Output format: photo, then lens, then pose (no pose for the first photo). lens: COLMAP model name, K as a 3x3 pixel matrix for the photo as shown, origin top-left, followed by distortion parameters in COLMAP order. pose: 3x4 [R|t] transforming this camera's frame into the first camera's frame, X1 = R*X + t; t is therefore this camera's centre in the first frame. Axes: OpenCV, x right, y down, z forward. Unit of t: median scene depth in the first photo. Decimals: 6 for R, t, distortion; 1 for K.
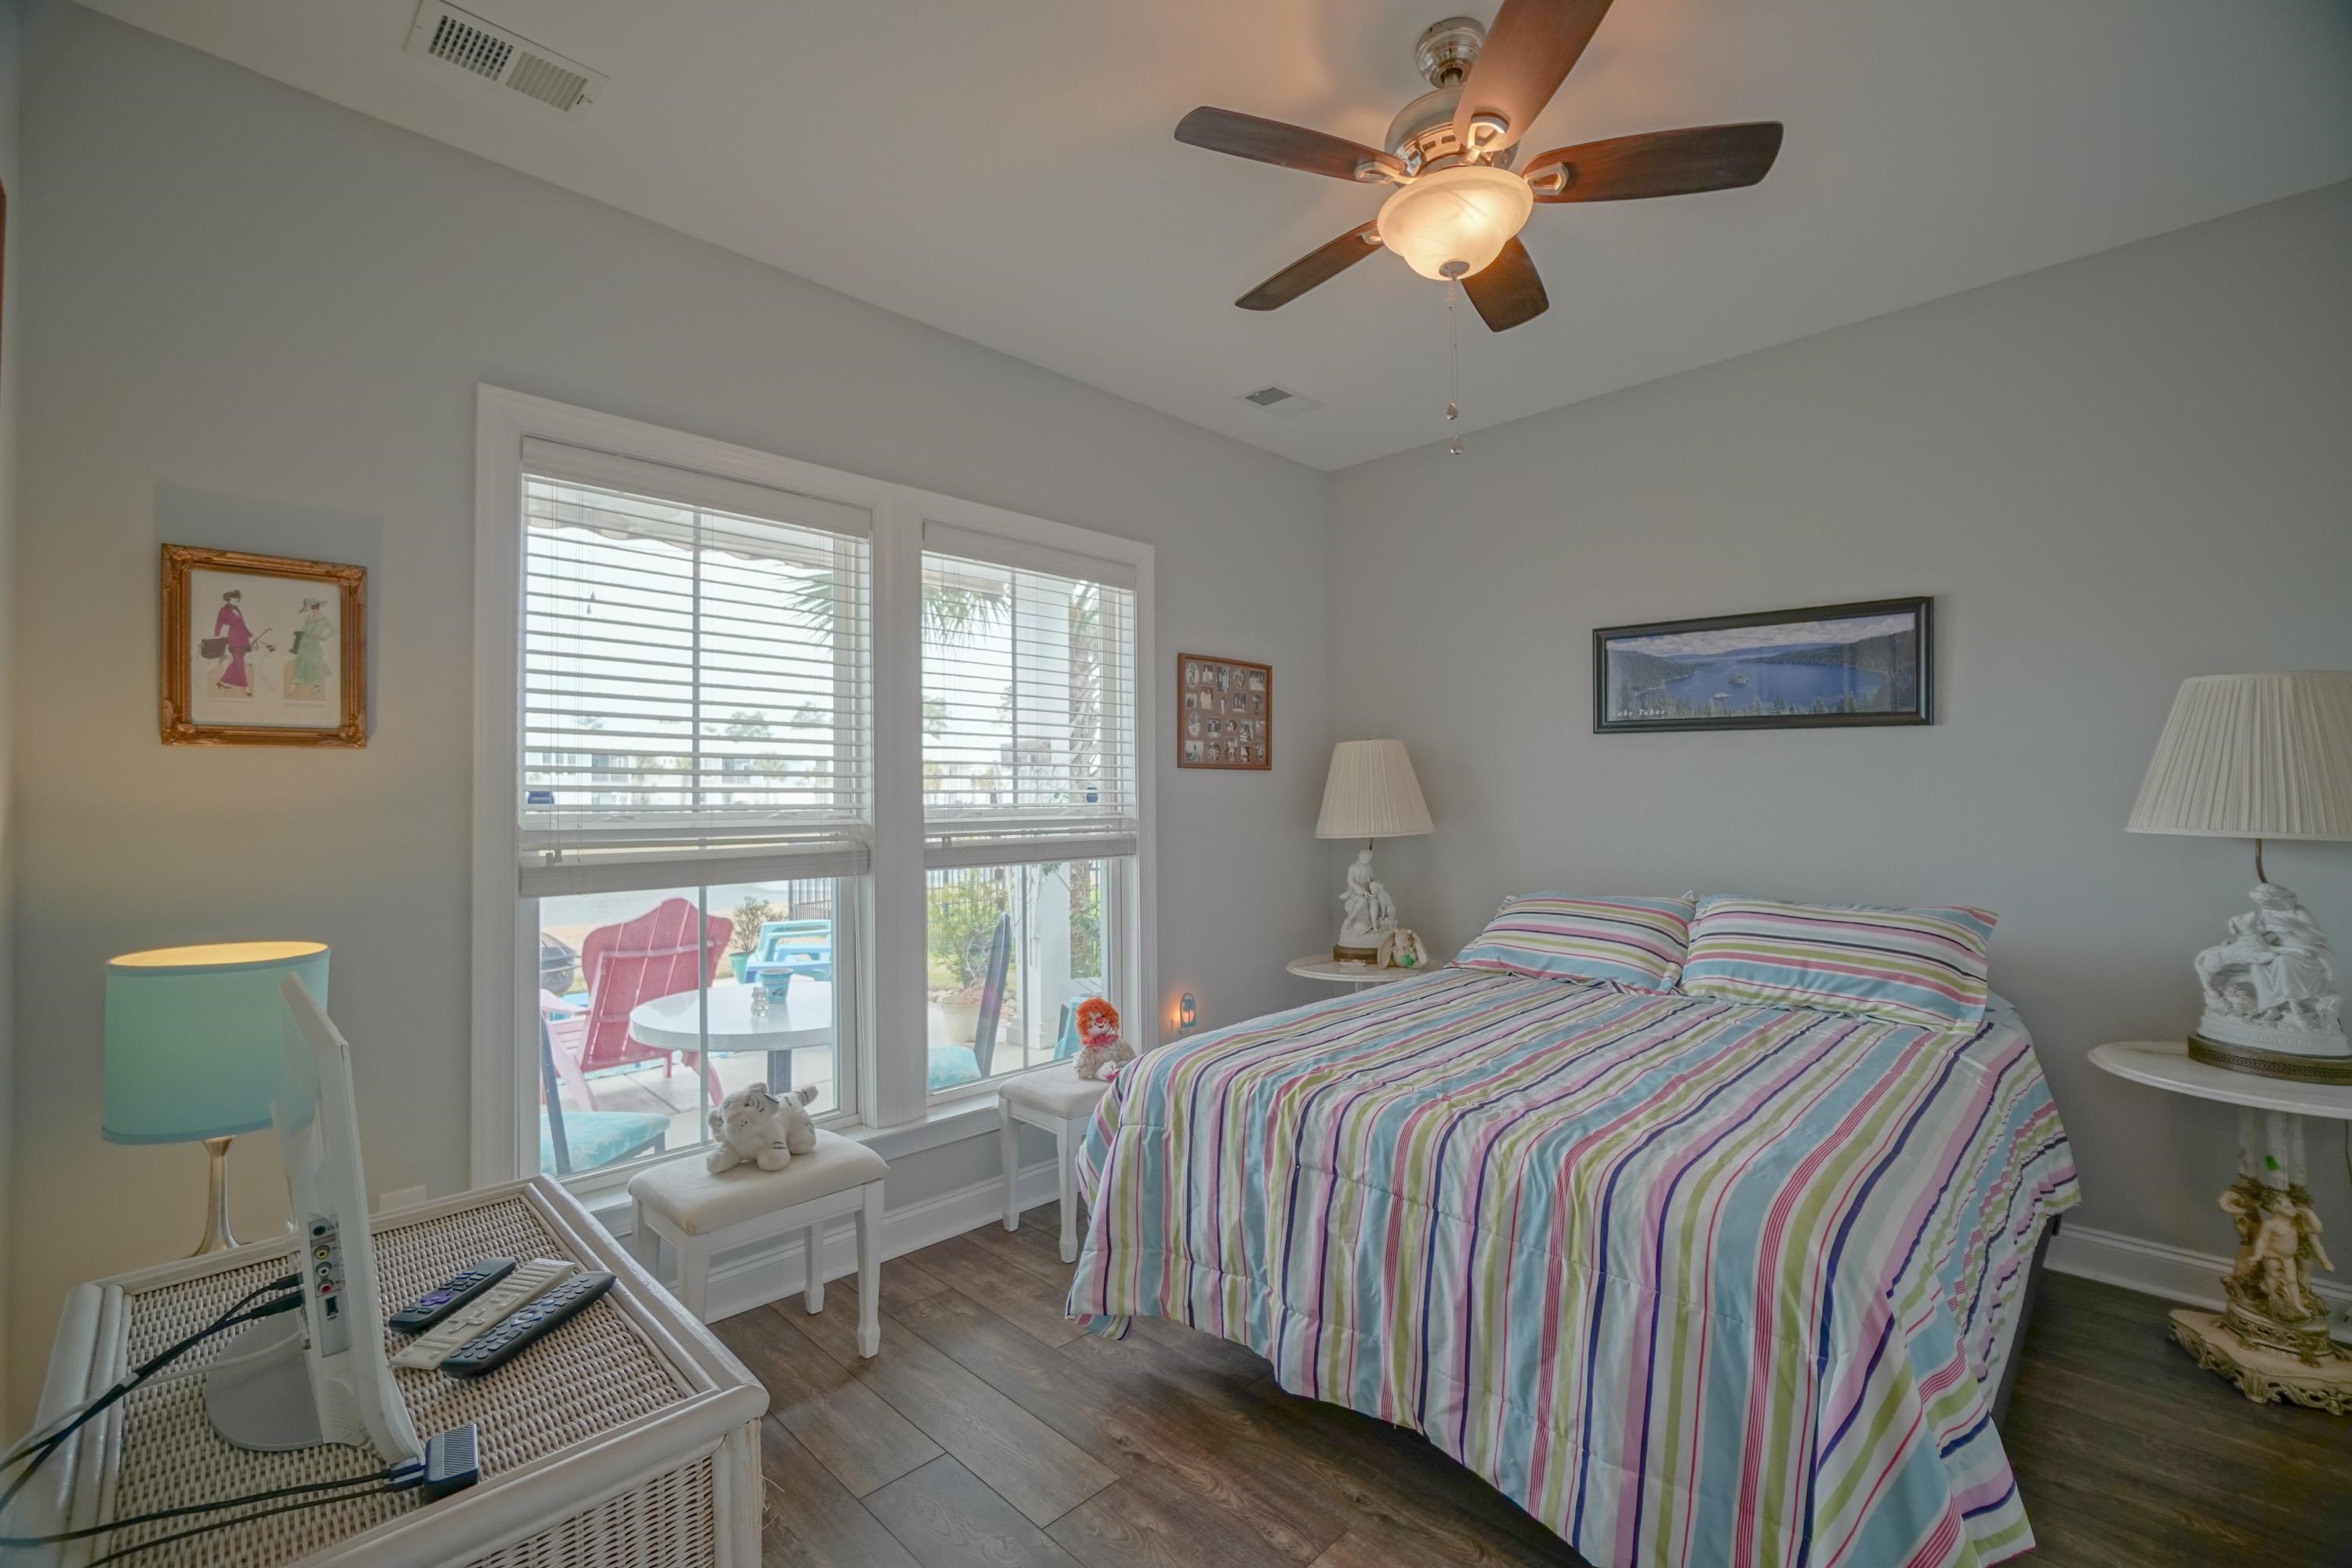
lens RADIAL K [[1011.5, 0, 1182.9], [0, 1011.5, 781.9], [0, 0, 1]] dist [-0.008241, 0.003566]
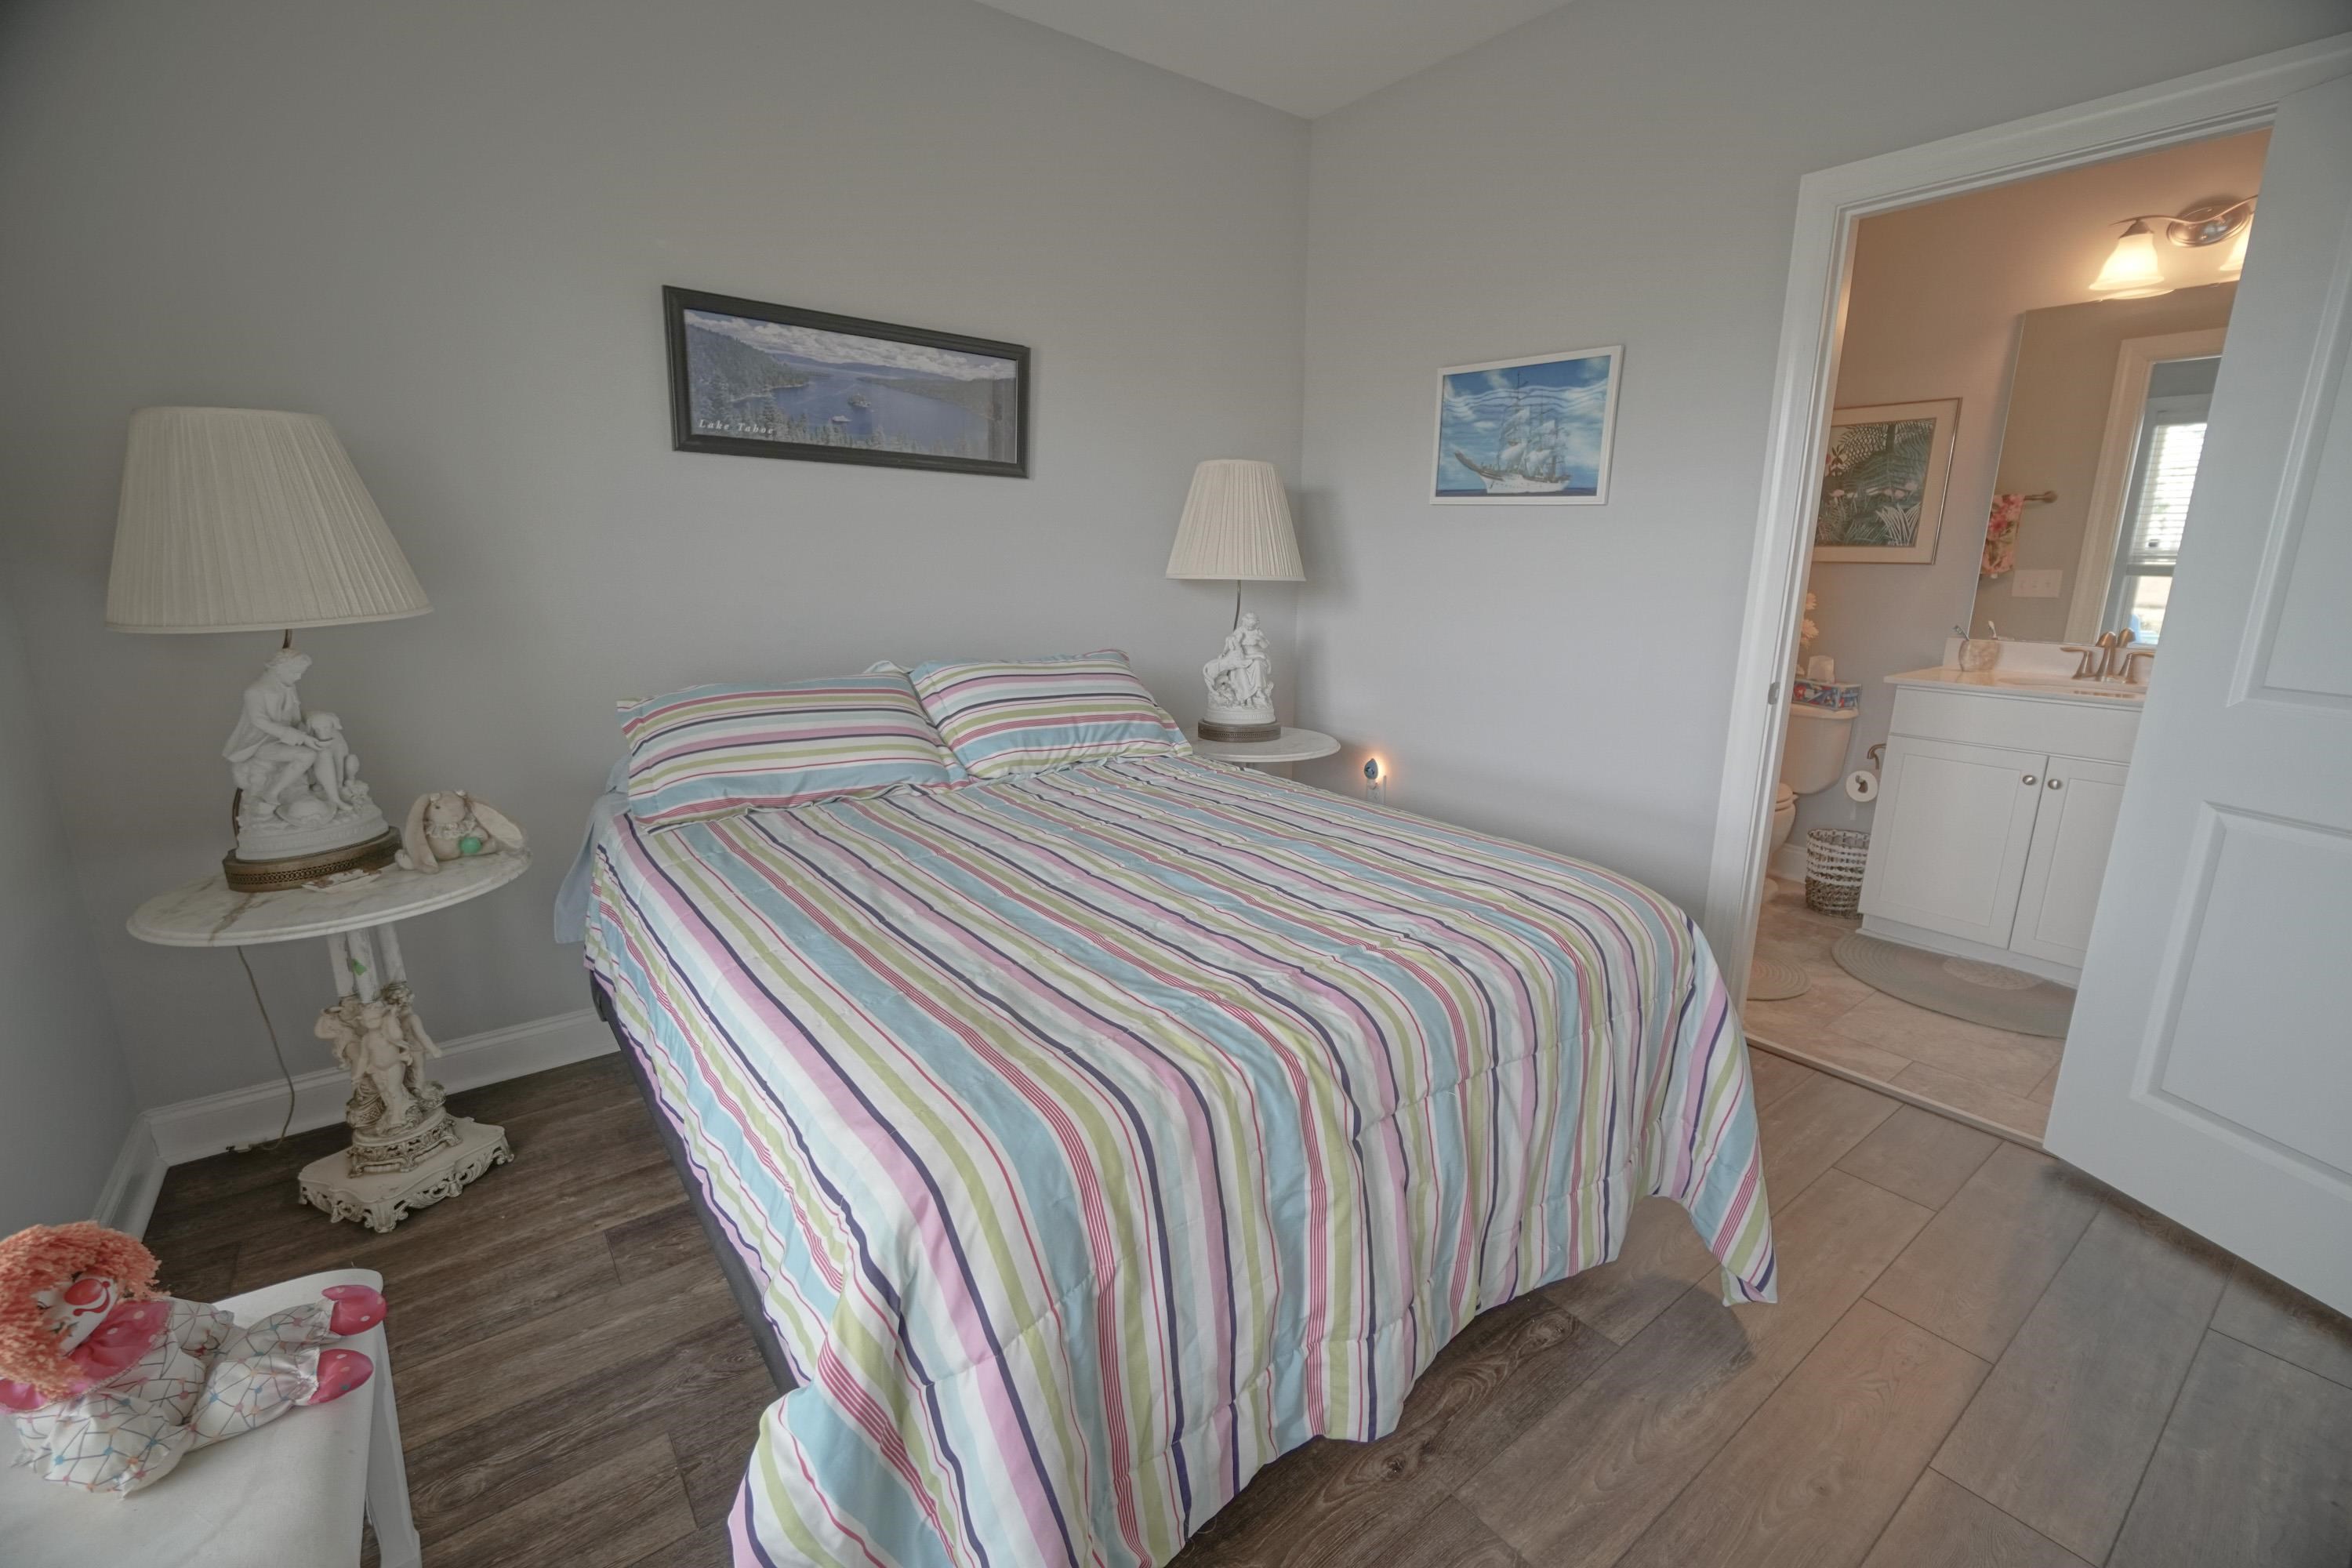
lens RADIAL K [[1011.5, 0, 1176.2], [0, 1011.5, 778.2], [0, 0, 1]] dist [-0.008241, 0.003566]
pose [[0.143969, -0.211198, 0.966782, -0.371491], [-0.023980, 0.975929, 0.216767, 0.019007], [-0.989292, -0.054392, 0.135439, 0.817048]]
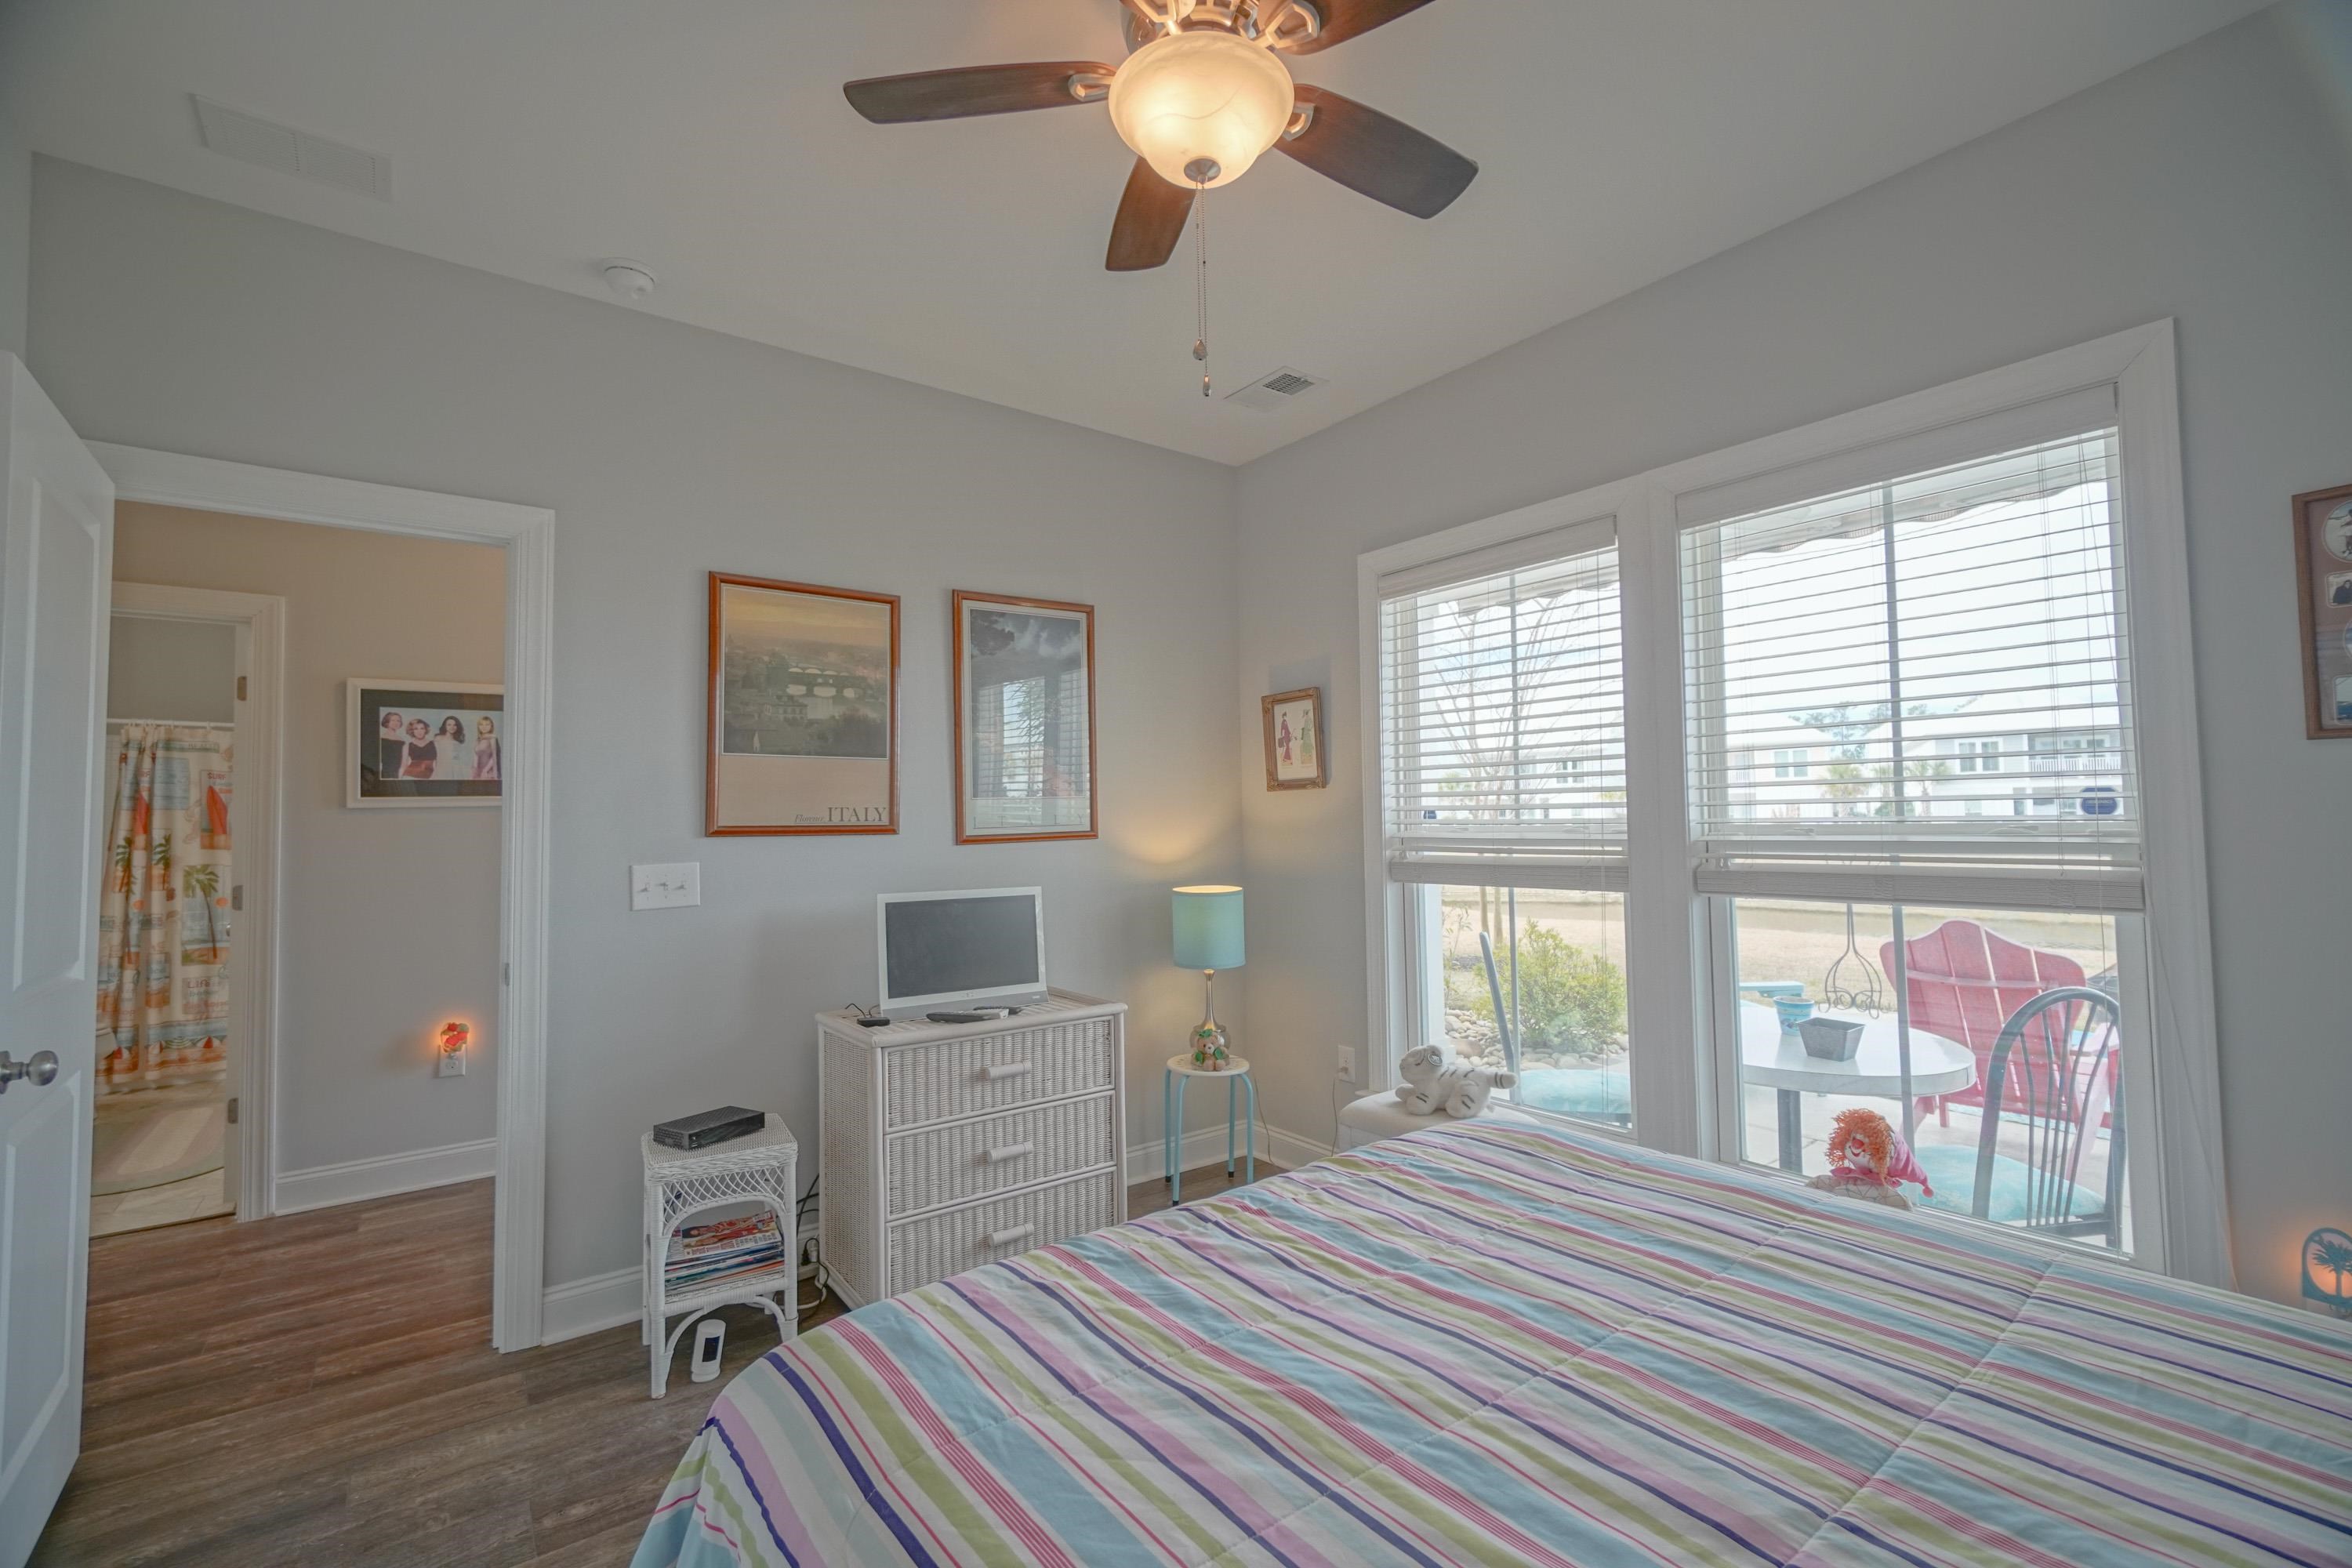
lens RADIAL K [[1011.5, 0, 1169.2], [0, 1011.5, 783.4], [0, 0, 1]] dist [-0.008241, 0.003566]
pose [[-0.157639, -0.029495, -0.987056, 0.807952], [0.030361, 0.998937, -0.034699, 0.009527], [0.987030, -0.035438, -0.156576, 0.830678]]
